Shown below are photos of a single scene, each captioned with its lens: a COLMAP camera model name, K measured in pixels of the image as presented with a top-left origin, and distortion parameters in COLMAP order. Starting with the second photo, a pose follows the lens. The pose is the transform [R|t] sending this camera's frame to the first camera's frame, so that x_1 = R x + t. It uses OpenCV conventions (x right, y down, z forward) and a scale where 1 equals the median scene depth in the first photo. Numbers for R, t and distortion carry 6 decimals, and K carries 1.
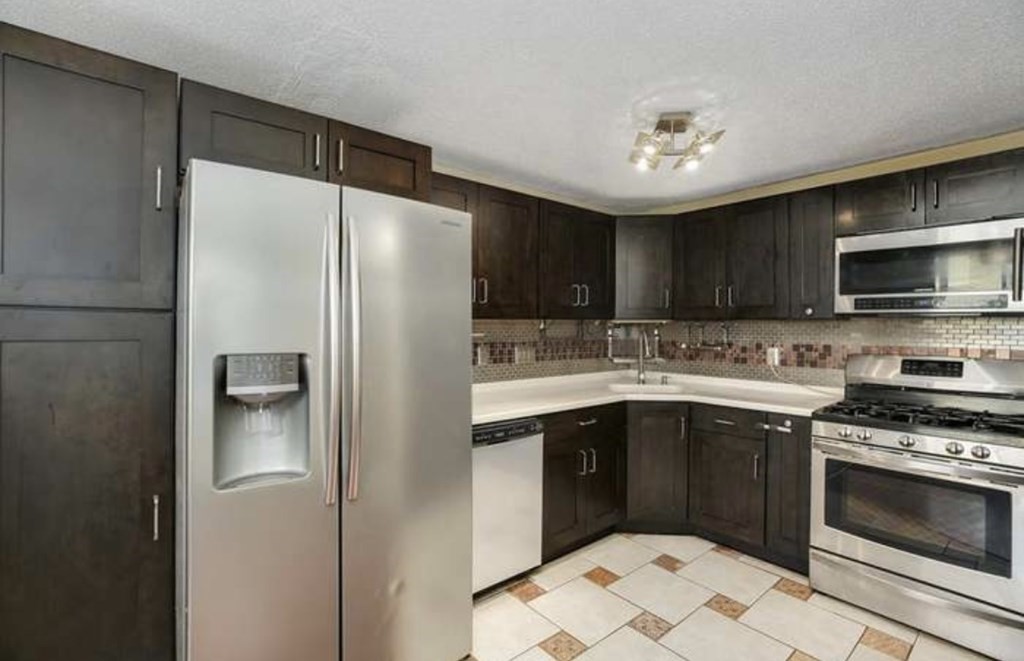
lens RADIAL K [[454.7, 0, 551.0], [0, 454.7, 329.3], [0, 0, 1]] dist [-0.012978, 0.000057]
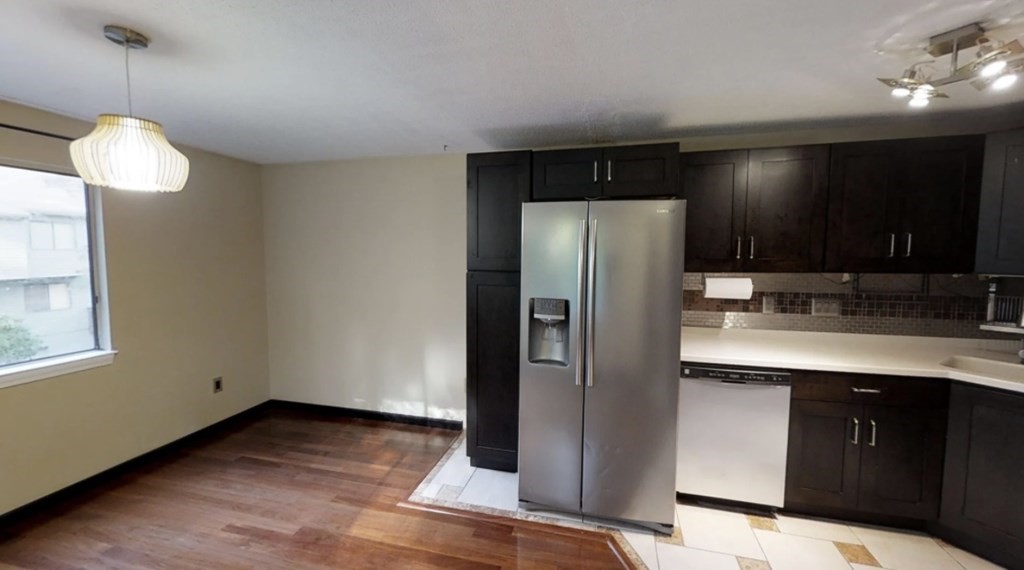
lens RADIAL K [[444.6, 0, 497.3], [0, 444.6, 278.7], [0, 0, 1]] dist [0.000674, 0.000283]
pose [[0.518738, 0.052450, -0.853323, 0.489259], [0.006354, 0.997852, 0.065197, -0.088952], [0.854910, -0.039242, 0.517290, -0.092700]]
